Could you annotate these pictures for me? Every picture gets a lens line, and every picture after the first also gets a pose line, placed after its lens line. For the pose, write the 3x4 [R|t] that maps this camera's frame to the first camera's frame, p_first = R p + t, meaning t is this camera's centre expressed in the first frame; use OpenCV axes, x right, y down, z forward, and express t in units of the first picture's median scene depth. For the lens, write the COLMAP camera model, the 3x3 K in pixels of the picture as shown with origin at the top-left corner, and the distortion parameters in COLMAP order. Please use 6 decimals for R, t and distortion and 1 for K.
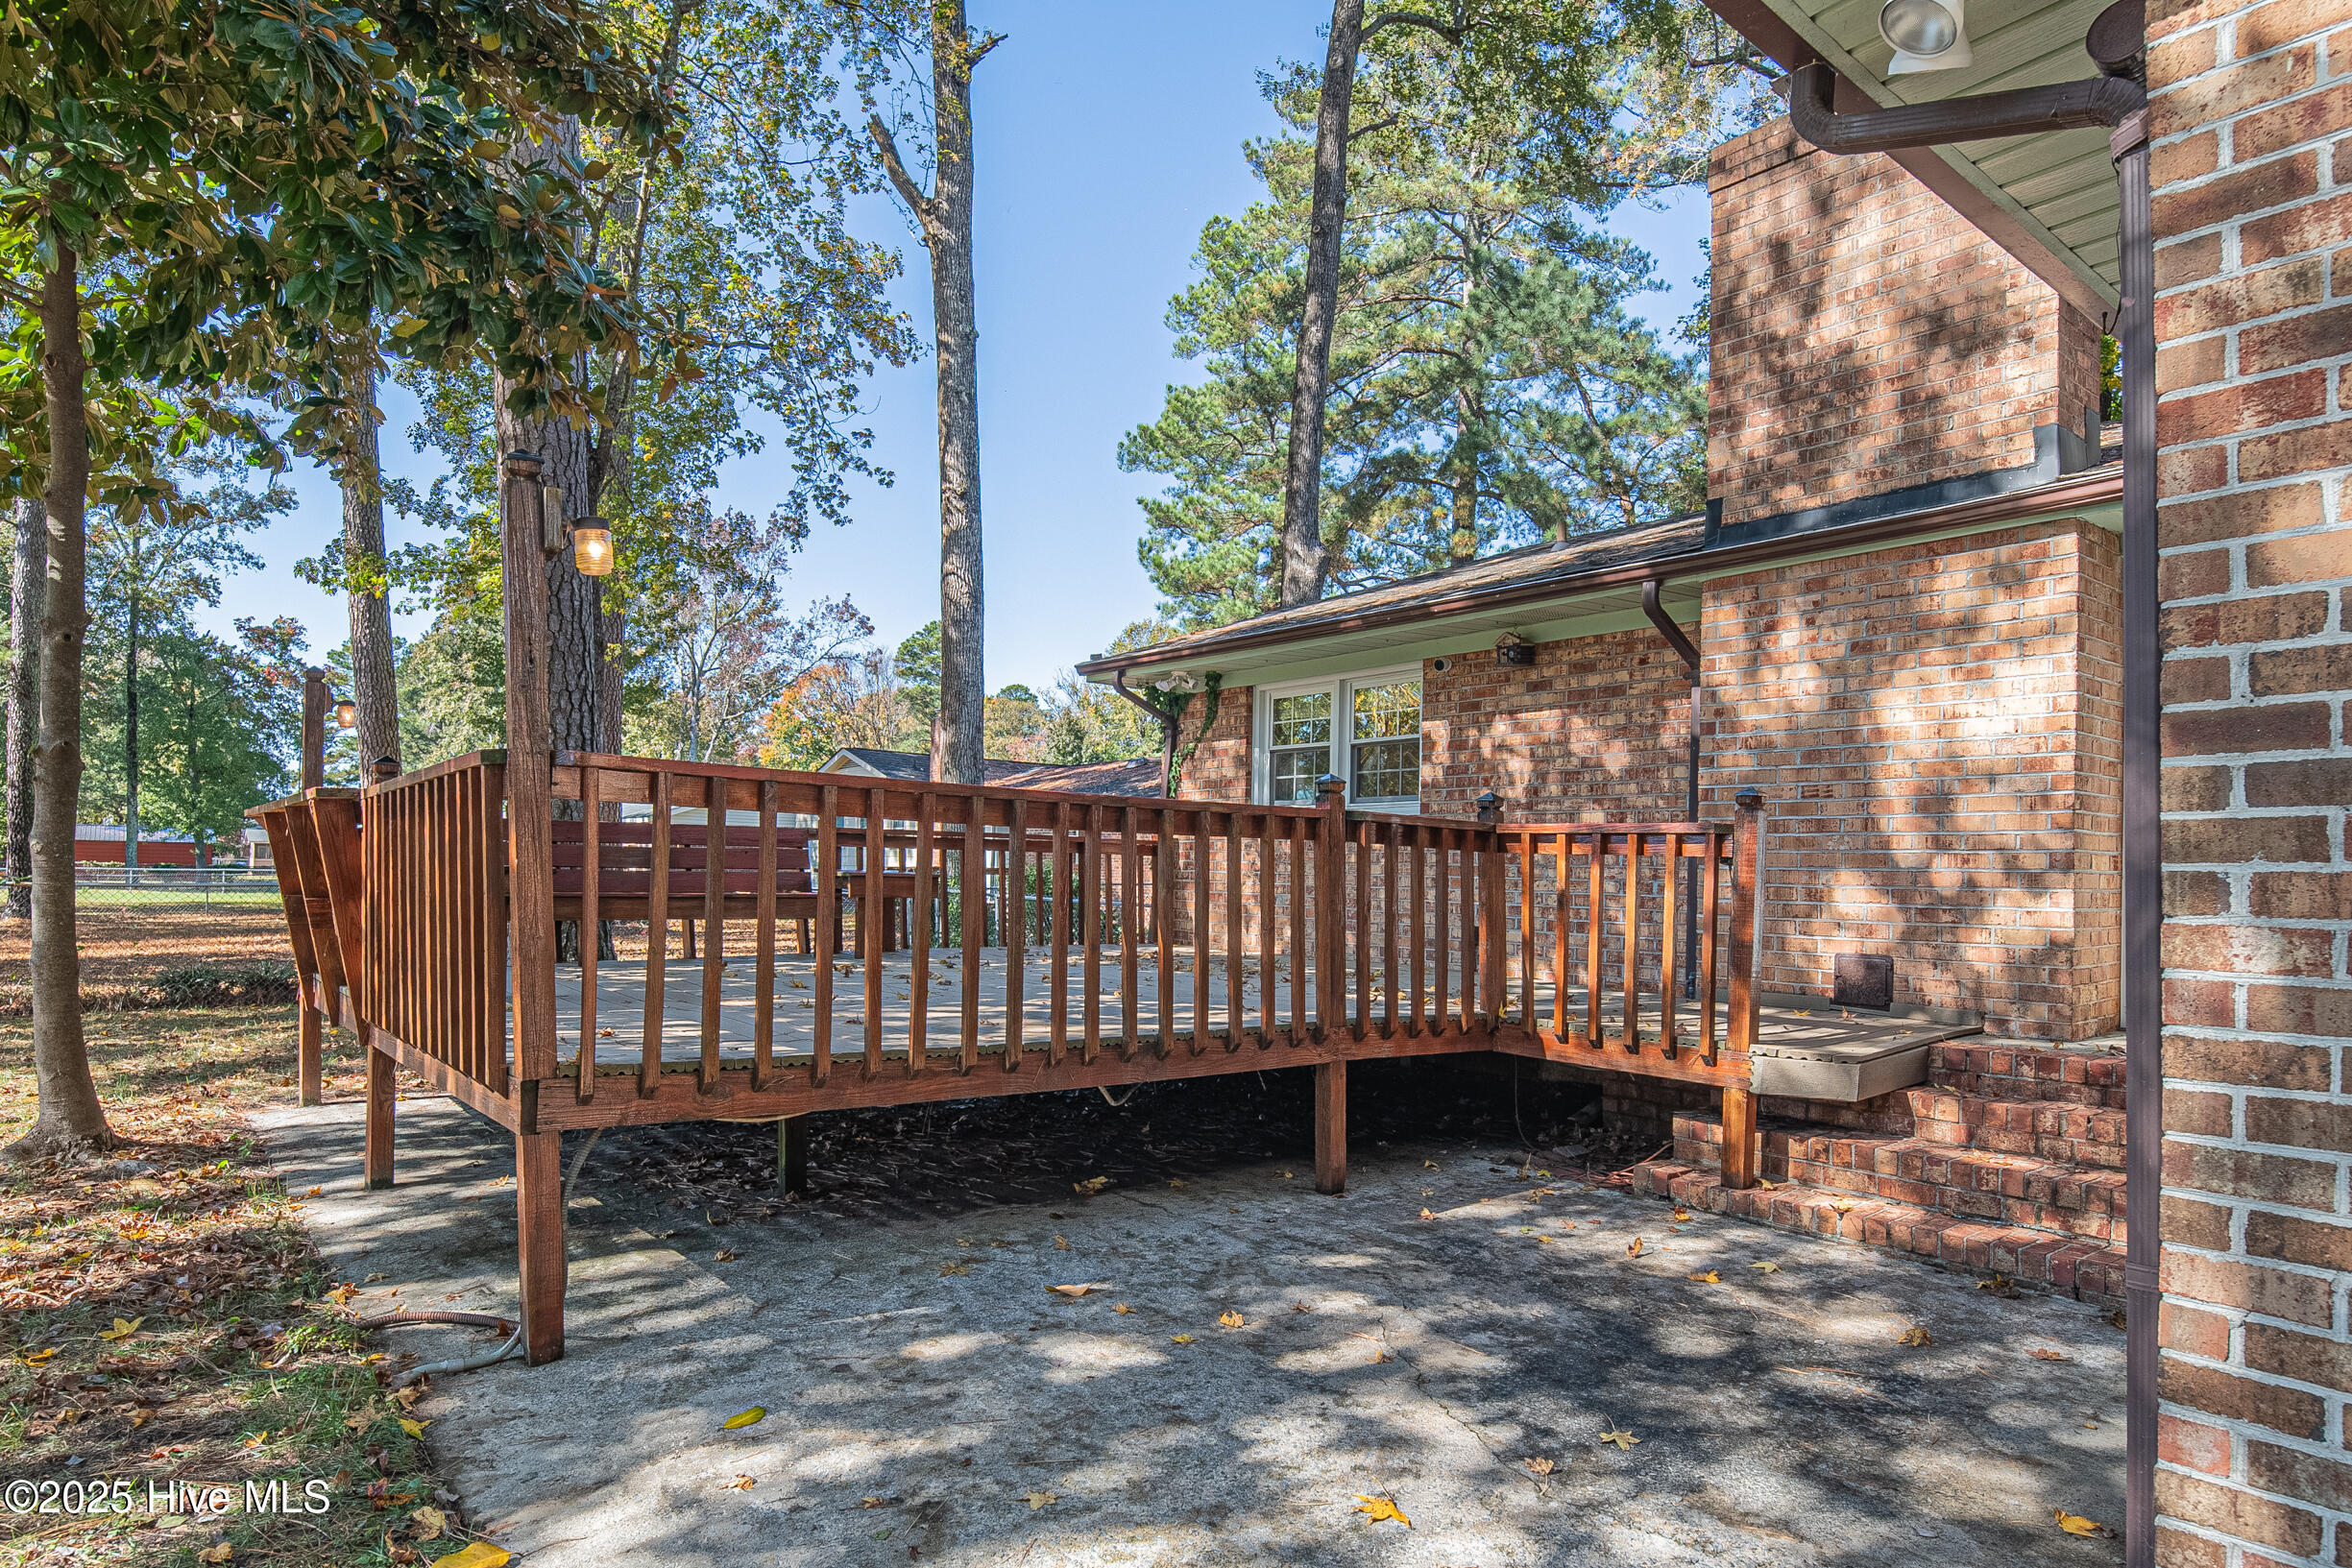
lens RADIAL K [[1290.4, 0, 1117.3], [0, 1290.4, 867.0], [0, 0, 1]] dist [-0.000976, -0.001685]
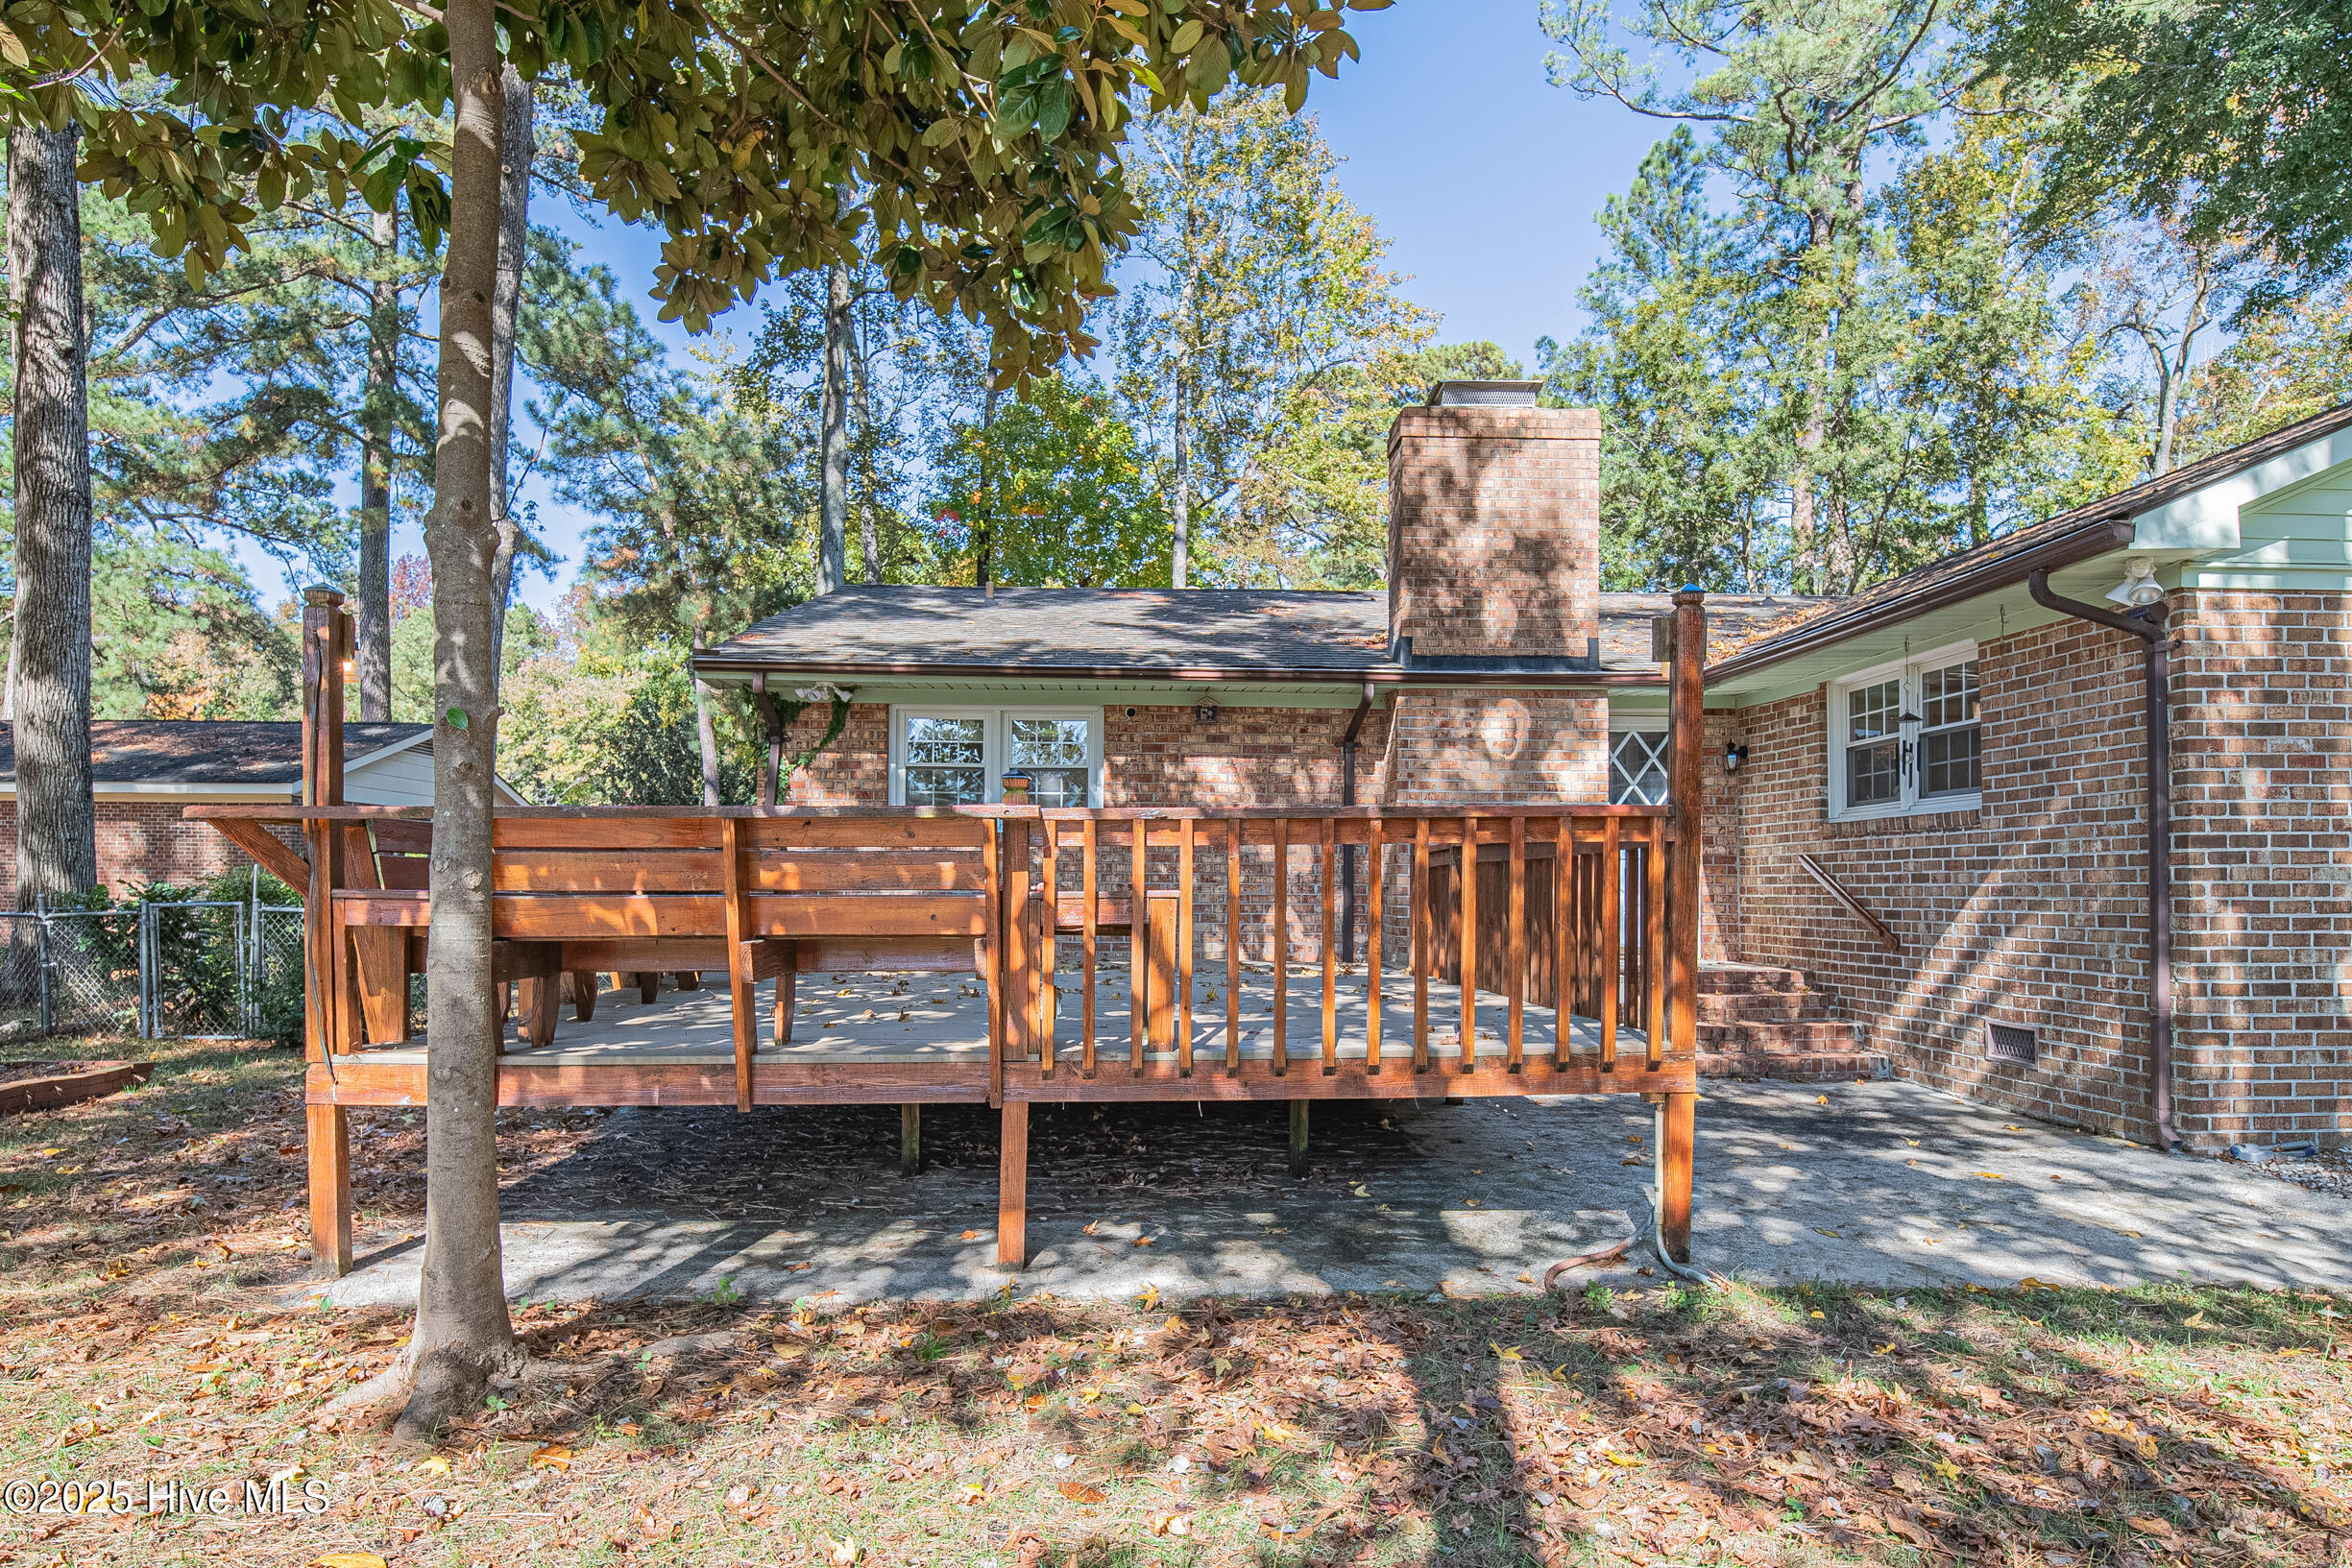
lens RADIAL K [[1290.4, 0, 1111.5], [0, 1290.4, 861.2], [0, 0, 1]] dist [-0.000976, -0.001685]
pose [[0.603744, -0.004754, 0.797164, -0.865699], [0.004834, 0.999986, 0.002303, -0.018600], [-0.797164, 0.002463, 0.603758, 0.304246]]
